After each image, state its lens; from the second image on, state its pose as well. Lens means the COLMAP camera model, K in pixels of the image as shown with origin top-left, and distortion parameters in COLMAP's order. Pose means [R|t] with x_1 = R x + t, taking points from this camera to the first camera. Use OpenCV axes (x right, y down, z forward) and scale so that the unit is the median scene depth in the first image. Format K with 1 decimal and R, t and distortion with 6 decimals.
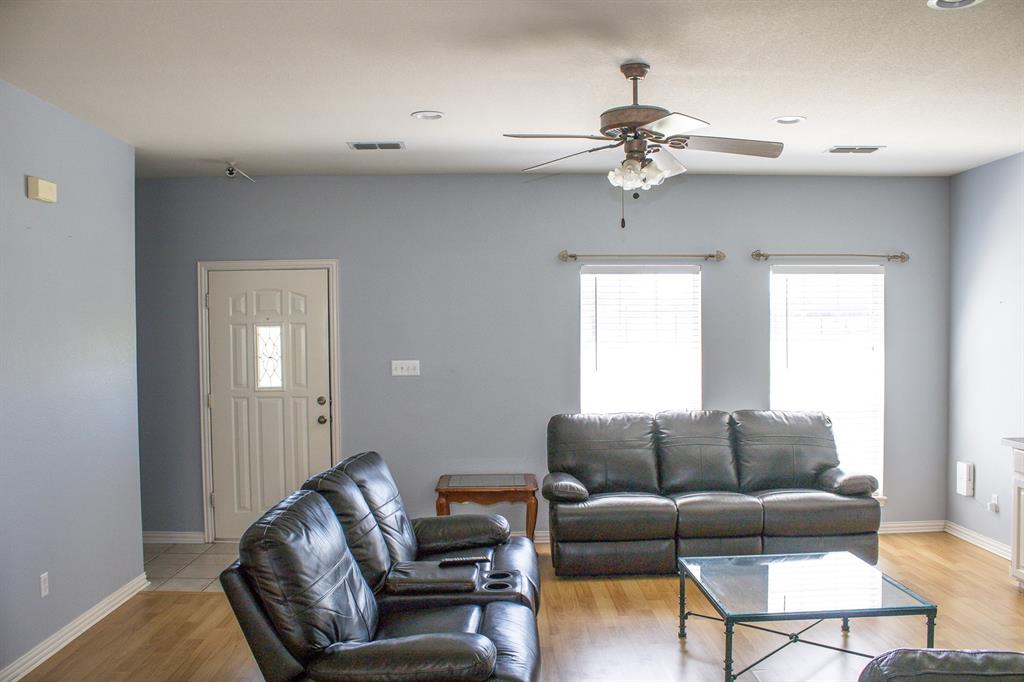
lens RADIAL K [[873.7, 0, 512.3], [0, 873.7, 342.3], [0, 0, 1]] dist [-0.163170, 0.141031]
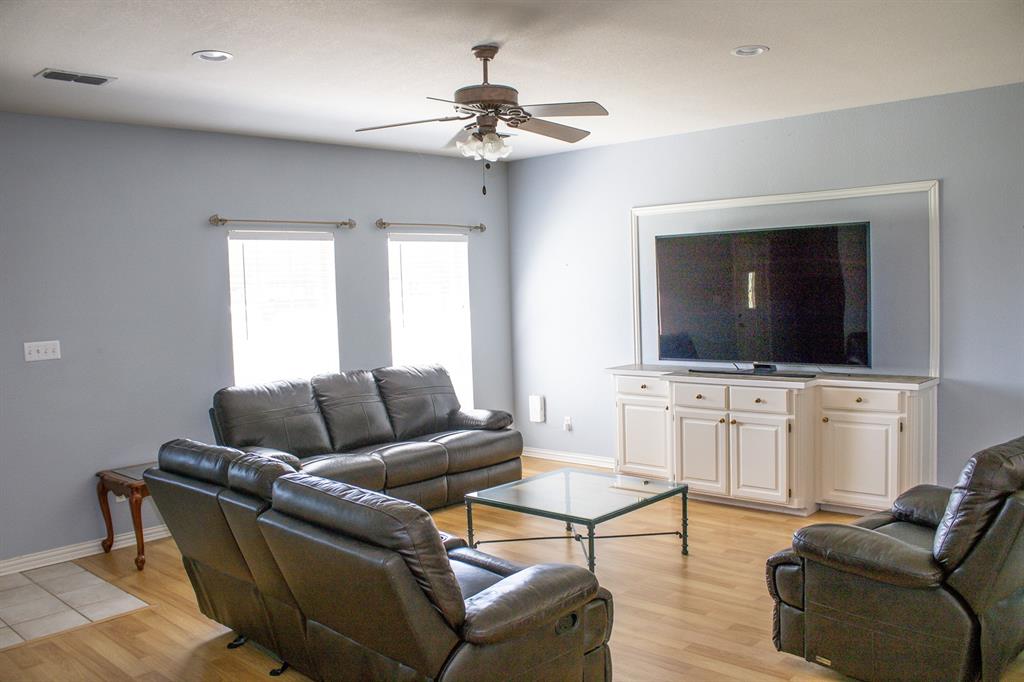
lens RADIAL K [[873.7, 0, 513.4], [0, 873.7, 338.4], [0, 0, 1]] dist [-0.163170, 0.141031]
pose [[0.692540, -0.060705, 0.718820, -0.400149], [0.040963, 0.998154, 0.044829, 0.000257], [-0.720215, -0.001601, 0.693749, 0.132777]]
